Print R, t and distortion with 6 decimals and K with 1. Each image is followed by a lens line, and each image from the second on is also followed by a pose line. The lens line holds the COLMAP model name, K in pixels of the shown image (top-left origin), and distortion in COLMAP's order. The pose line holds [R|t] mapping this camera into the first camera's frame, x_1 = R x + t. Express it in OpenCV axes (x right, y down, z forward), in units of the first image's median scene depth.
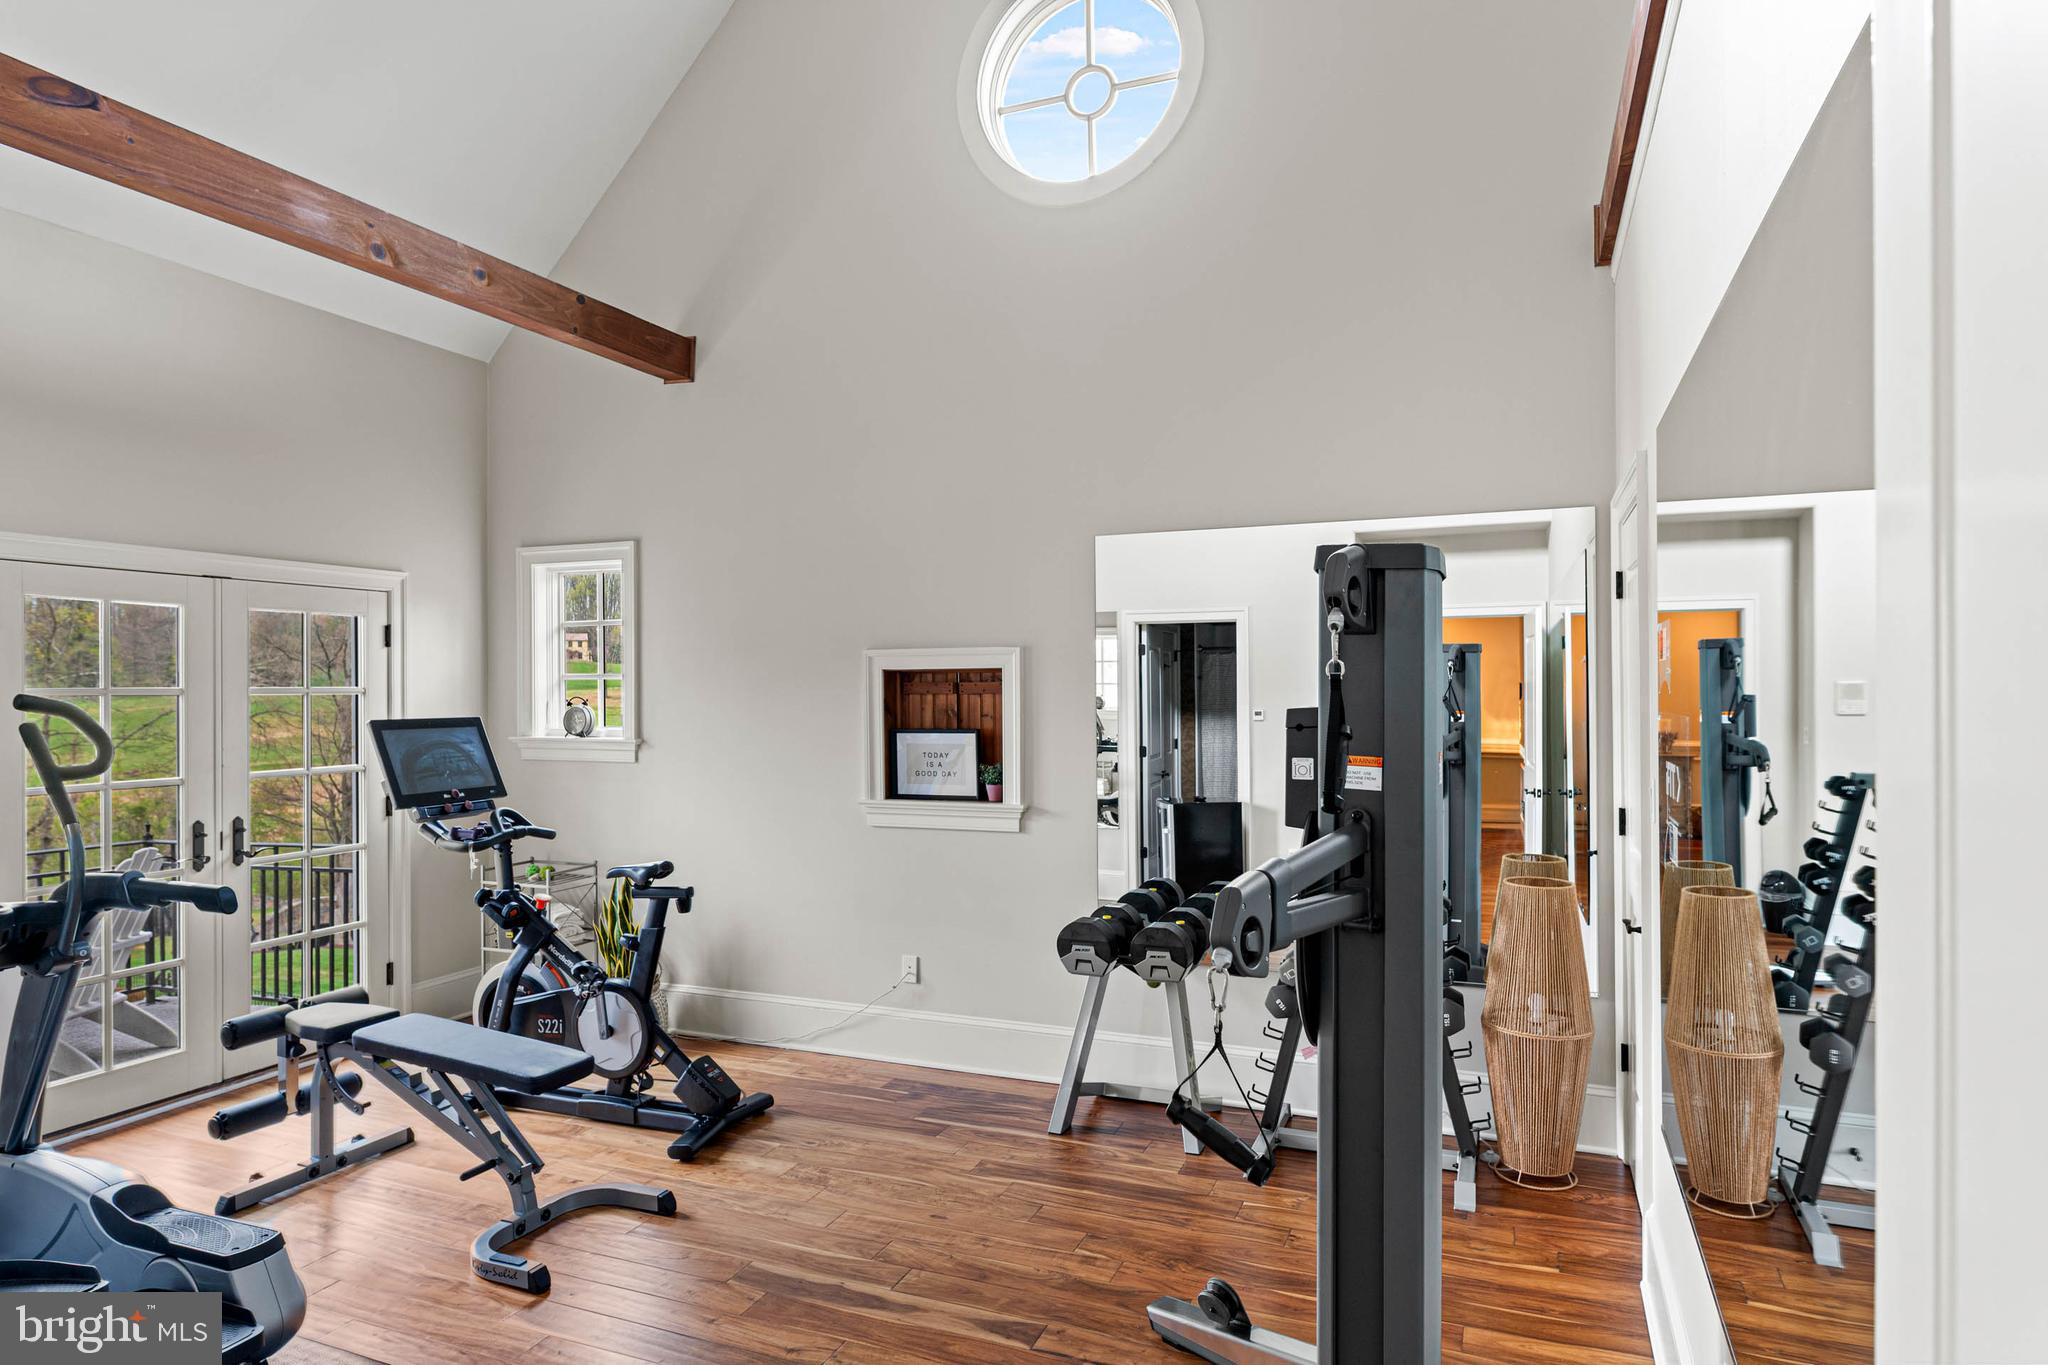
lens RADIAL K [[1177.0, 0, 1024.6], [0, 1177.0, 685.6], [0, 0, 1]] dist [0.001151, -0.003266]
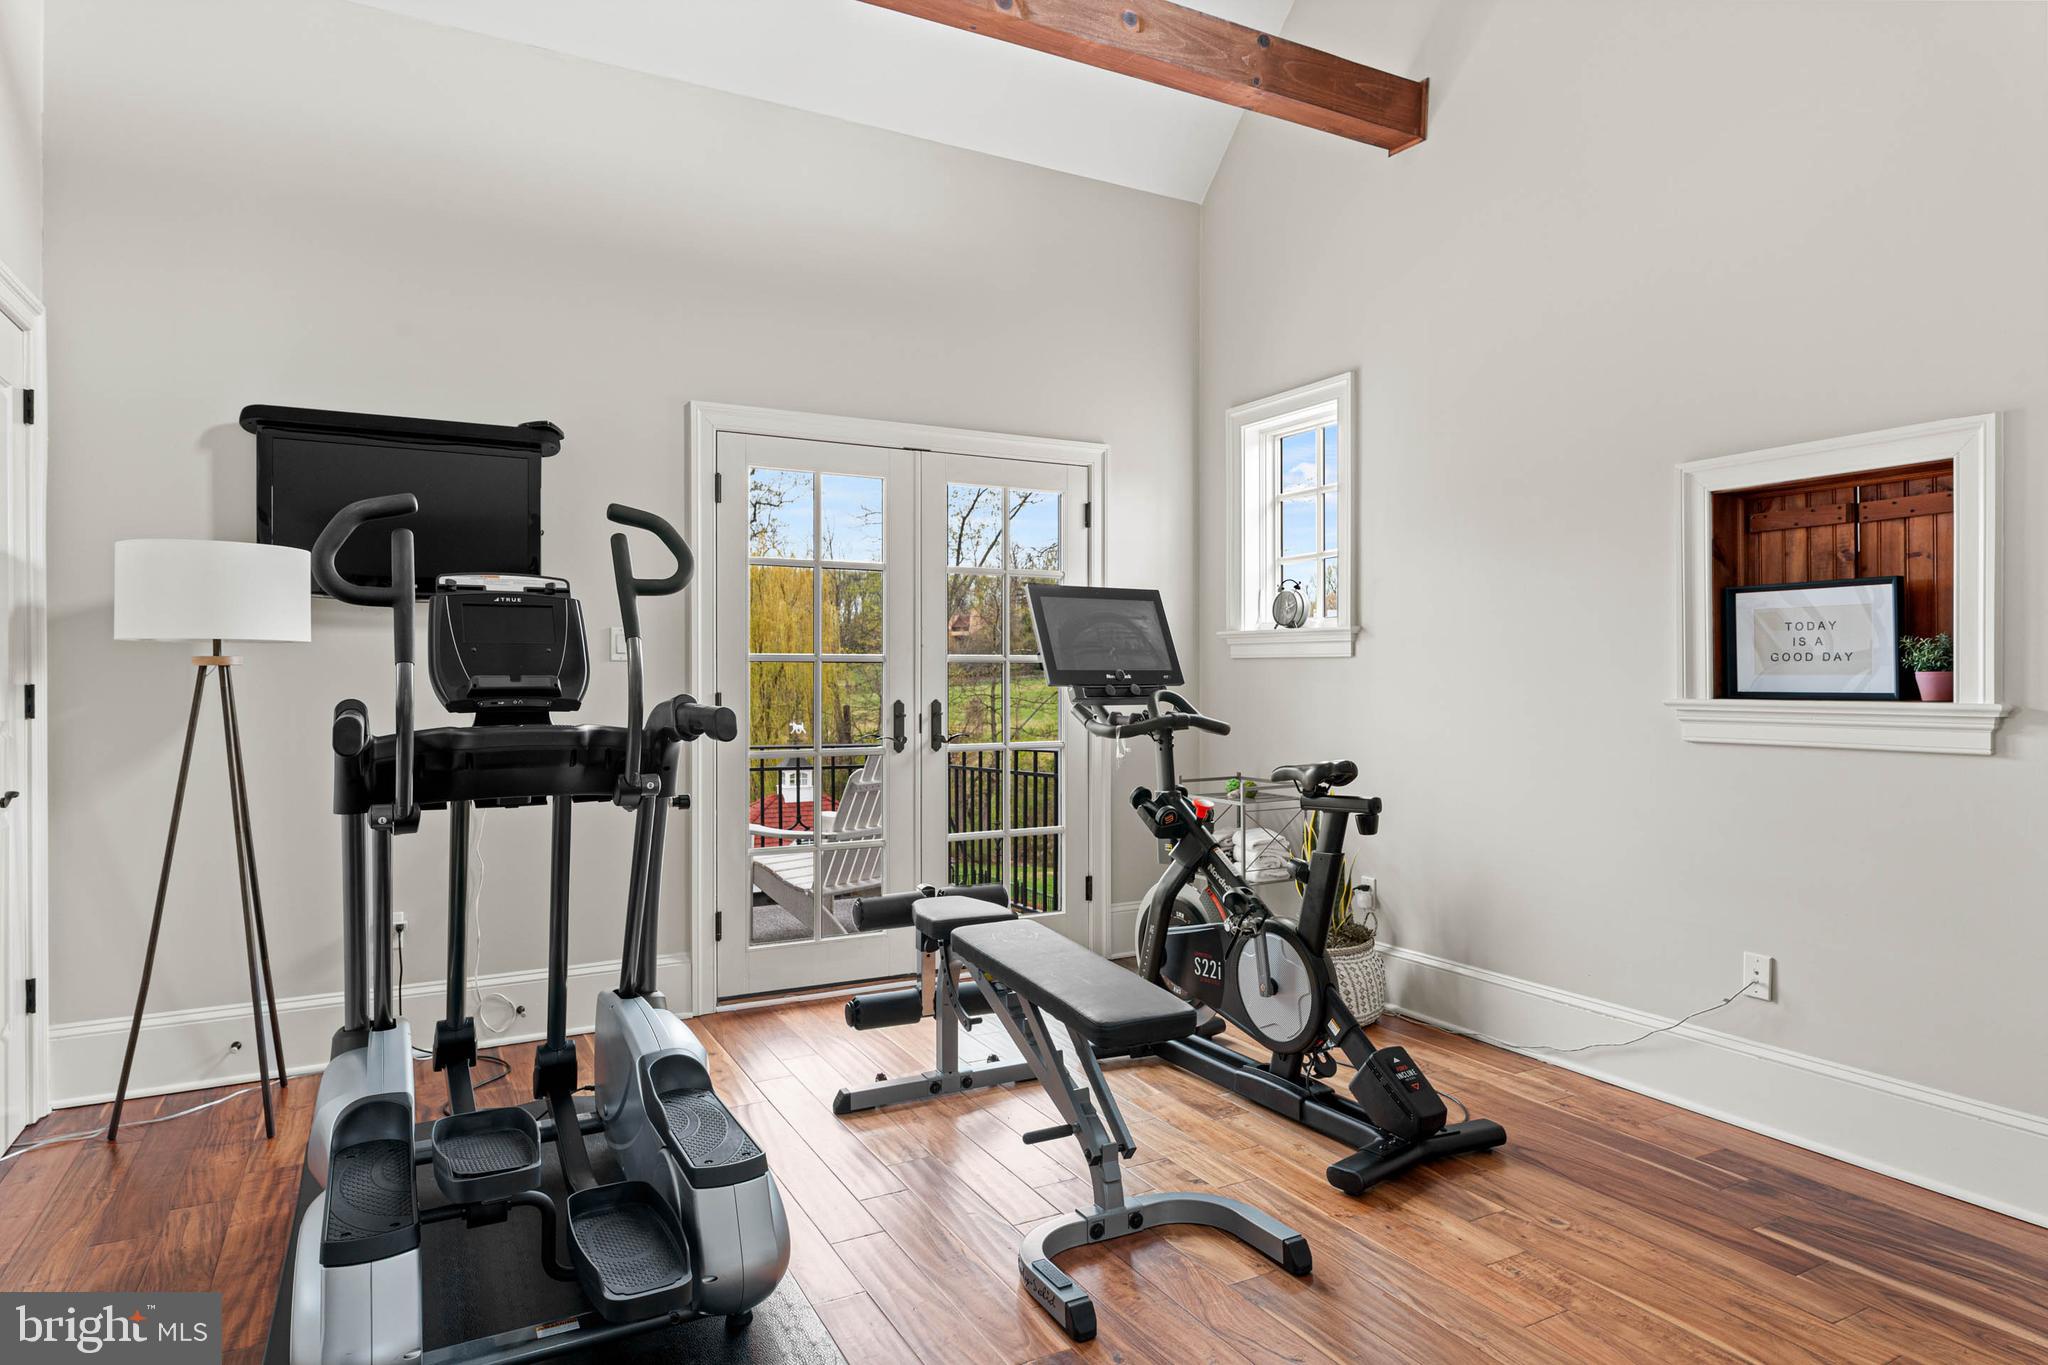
lens RADIAL K [[1177.0, 0, 1023.7], [0, 1177.0, 679.3], [0, 0, 1]] dist [0.001151, -0.003266]
pose [[0.775717, 0.006202, -0.631051, -0.008911], [-0.001189, 0.999964, 0.008367, 0.088297], [0.631080, -0.005740, 0.775696, 0.307568]]
